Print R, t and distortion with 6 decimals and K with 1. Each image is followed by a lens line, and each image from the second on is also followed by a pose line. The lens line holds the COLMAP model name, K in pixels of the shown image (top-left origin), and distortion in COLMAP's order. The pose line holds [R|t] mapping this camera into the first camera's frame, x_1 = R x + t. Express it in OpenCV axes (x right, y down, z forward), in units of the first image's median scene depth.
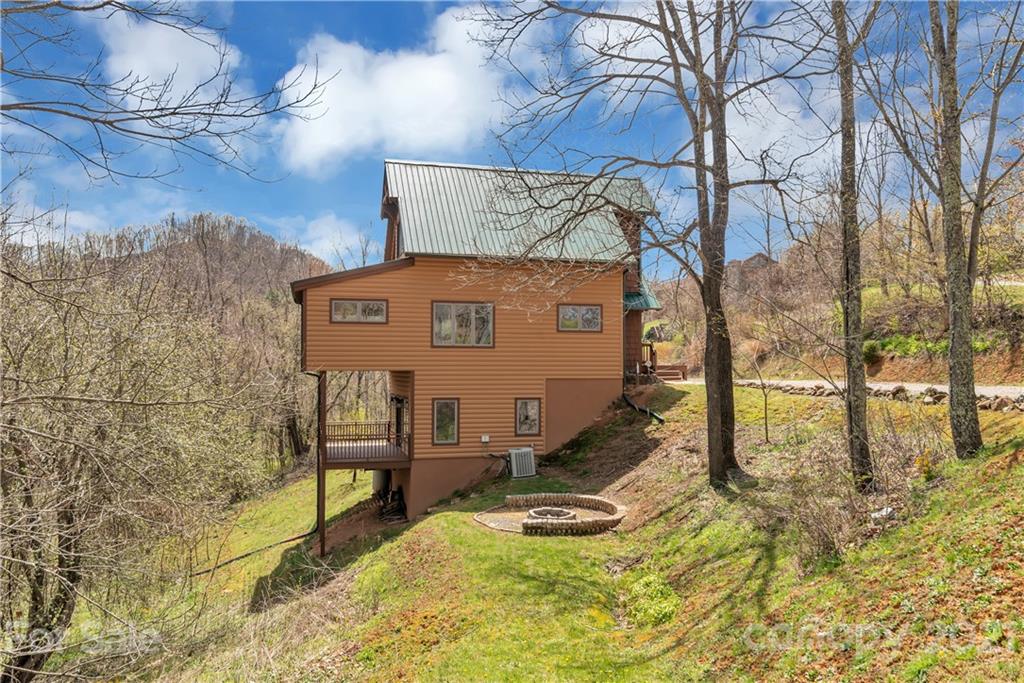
lens RADIAL K [[823.2, 0, 511.4], [0, 823.2, 341.1], [0, 0, 1]] dist [0.004818, 0.000125]
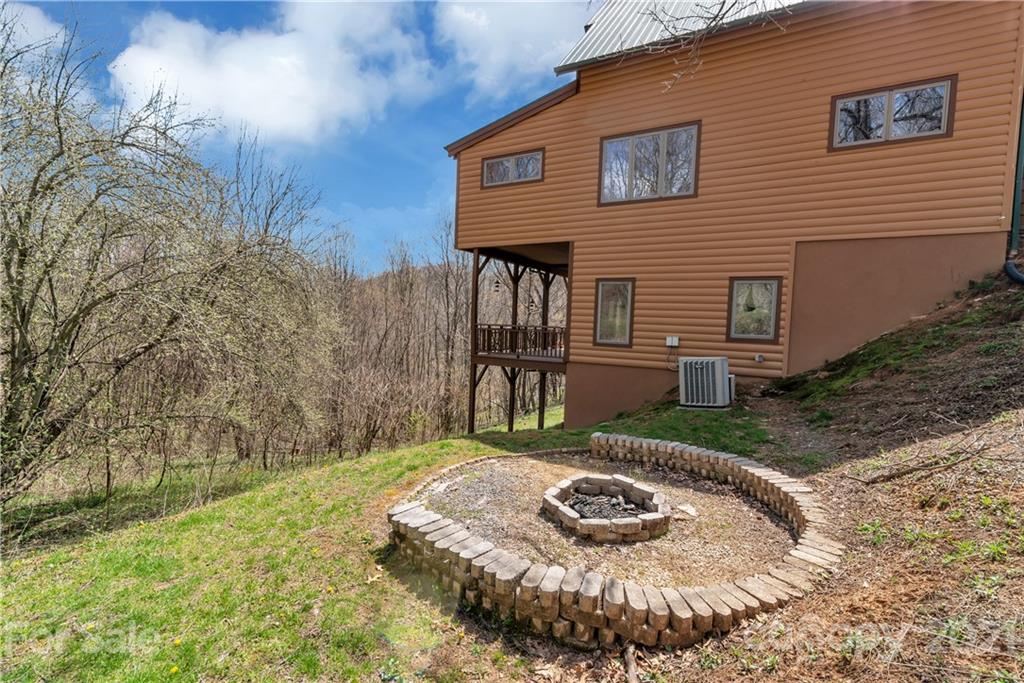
lens RADIAL K [[471.1, 0, 488.9], [0, 471.1, 341.5], [0, 0, 1]] dist [0.002778, 0.000370]
pose [[0.698254, 0.057819, -0.713511, 0.130775], [-0.017912, 0.997832, 0.063330, 0.098441], [0.715626, -0.031440, 0.697776, 0.644978]]
